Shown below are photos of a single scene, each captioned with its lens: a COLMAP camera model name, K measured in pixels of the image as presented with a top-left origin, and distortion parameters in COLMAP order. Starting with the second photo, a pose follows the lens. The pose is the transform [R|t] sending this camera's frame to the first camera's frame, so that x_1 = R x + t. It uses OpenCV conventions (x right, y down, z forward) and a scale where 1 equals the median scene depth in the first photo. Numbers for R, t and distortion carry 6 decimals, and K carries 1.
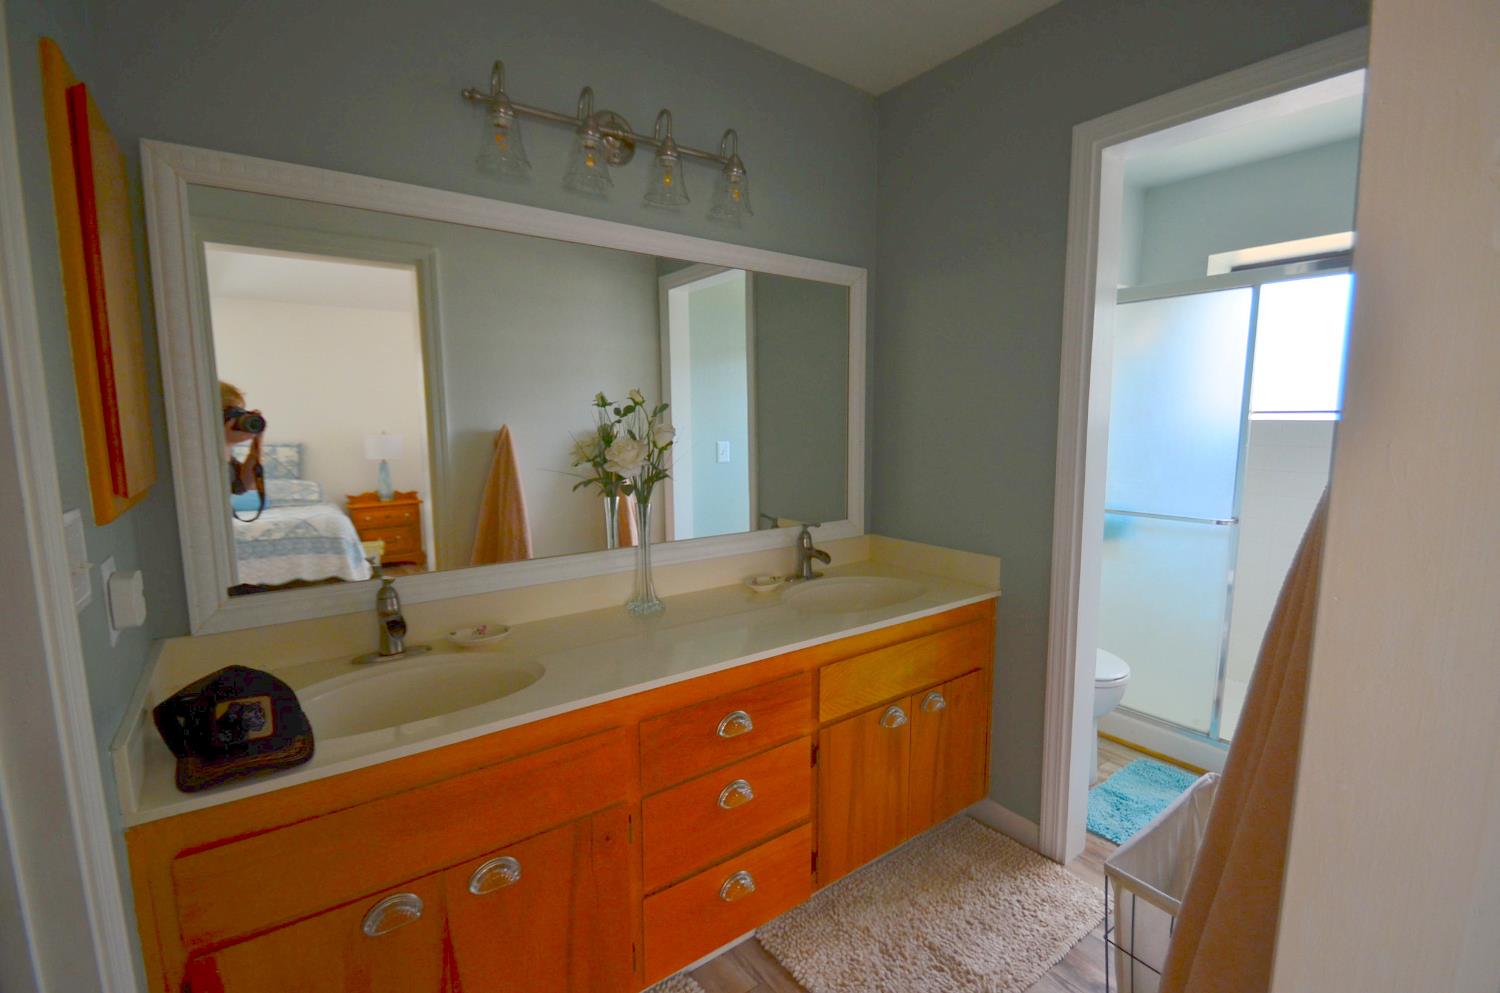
lens RADIAL K [[658.6, 0, 768.4], [0, 658.6, 506.1], [0, 0, 1]] dist [0.010183, -0.013930]
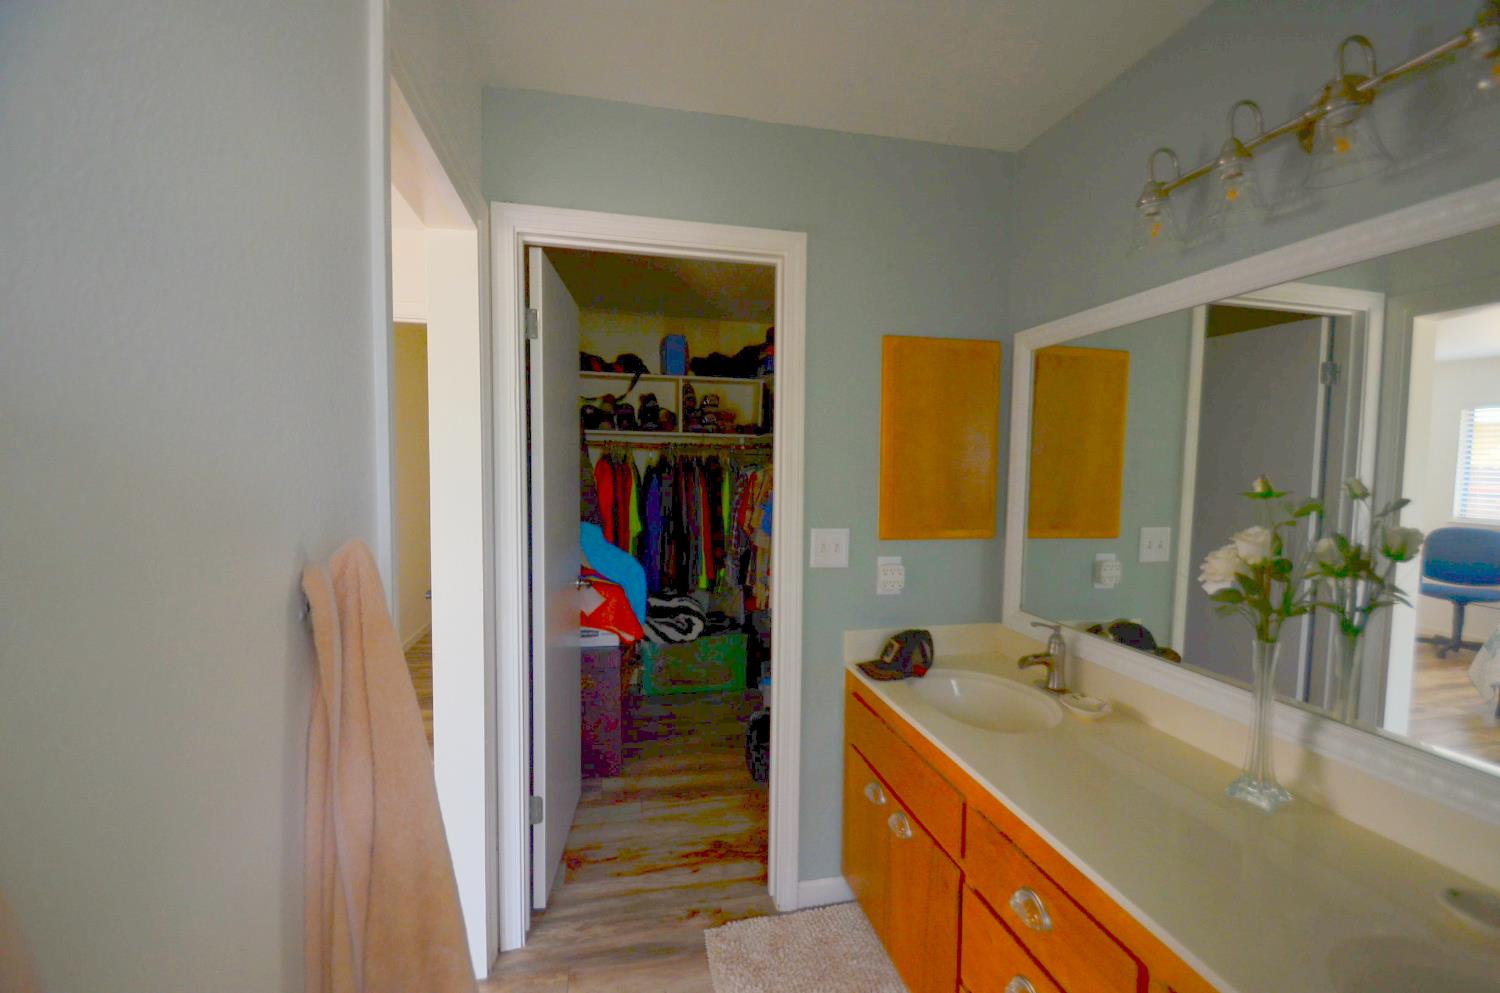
lens RADIAL K [[655.7, 0, 752.7], [0, 655.7, 510.3], [0, 0, 1]] dist [0.001223, -0.014723]
pose [[-0.406014, 0.054367, -0.912248, 0.640452], [-0.133377, 0.984015, 0.118006, -0.146084], [0.904081, 0.169585, -0.392273, 0.757527]]
